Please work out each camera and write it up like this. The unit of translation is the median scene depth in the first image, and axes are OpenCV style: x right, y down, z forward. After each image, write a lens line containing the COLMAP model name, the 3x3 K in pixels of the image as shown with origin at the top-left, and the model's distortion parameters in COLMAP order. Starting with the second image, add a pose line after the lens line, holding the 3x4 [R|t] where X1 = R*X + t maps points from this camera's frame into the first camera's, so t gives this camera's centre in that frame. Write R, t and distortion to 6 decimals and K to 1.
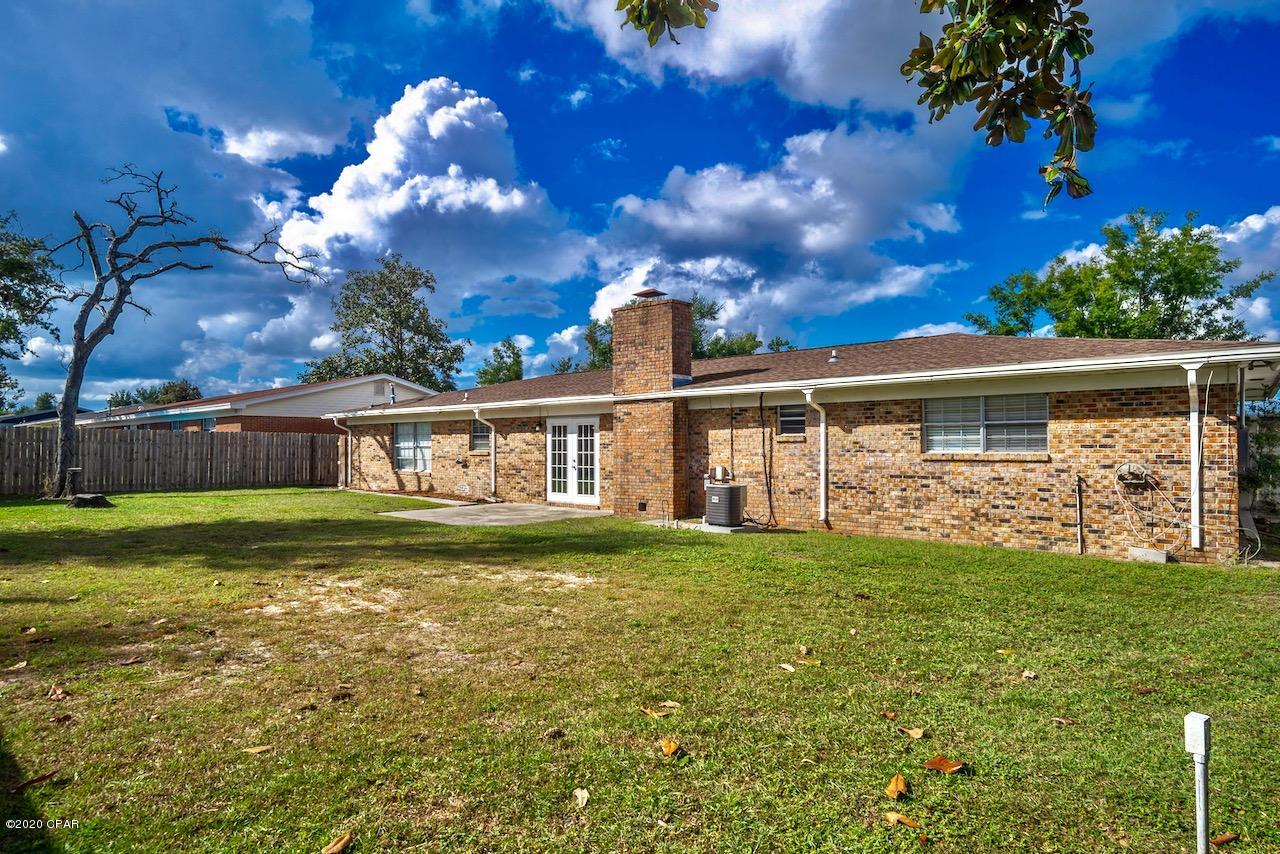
lens RADIAL K [[686.8, 0, 631.1], [0, 686.8, 422.5], [0, 0, 1]] dist [-0.021258, 0.002081]
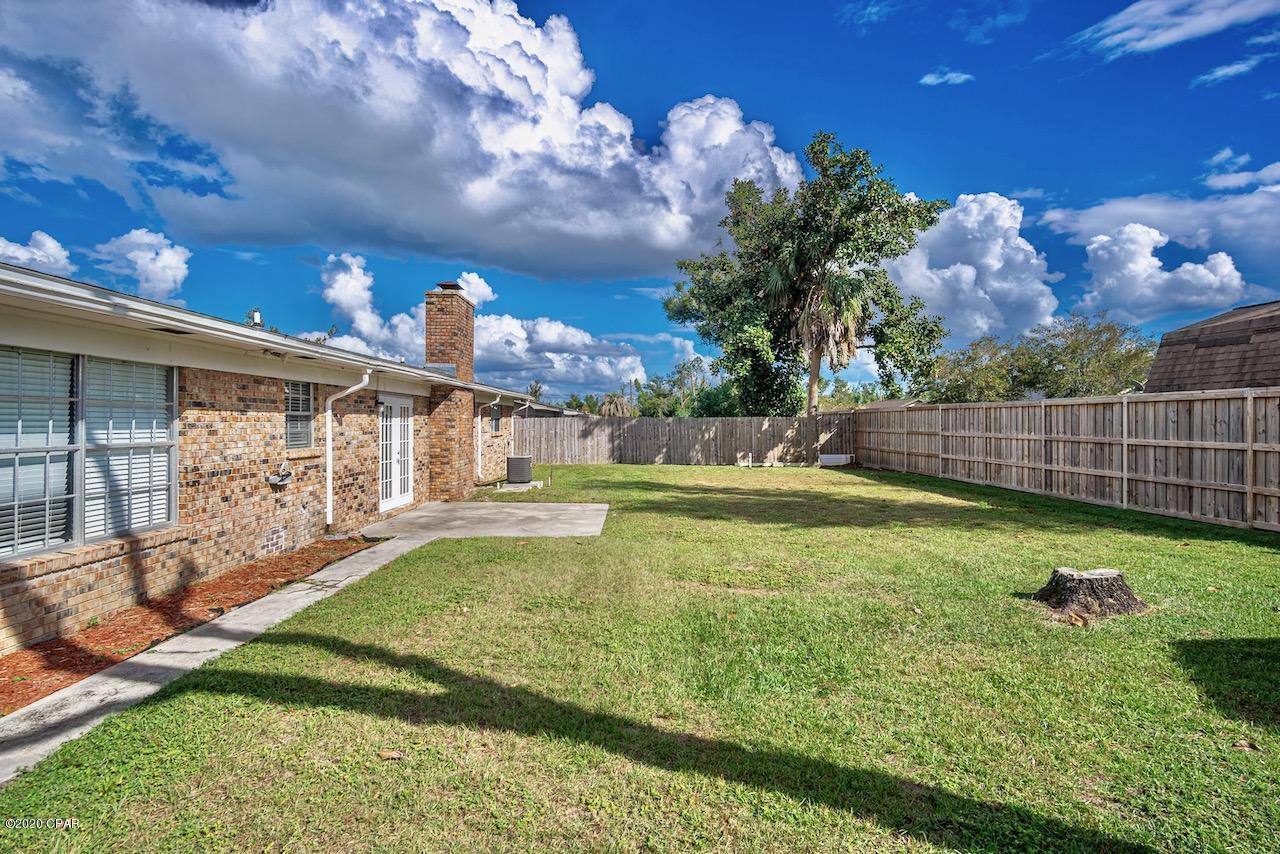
lens RADIAL K [[686.8, 0, 631.1], [0, 686.8, 422.5], [0, 0, 1]] dist [-0.021258, 0.002081]
pose [[-0.666316, 0.003709, 0.745660, -0.789550], [-0.020192, 0.999531, -0.023015, 0.032377], [-0.745396, -0.030392, -0.665929, 1.249843]]
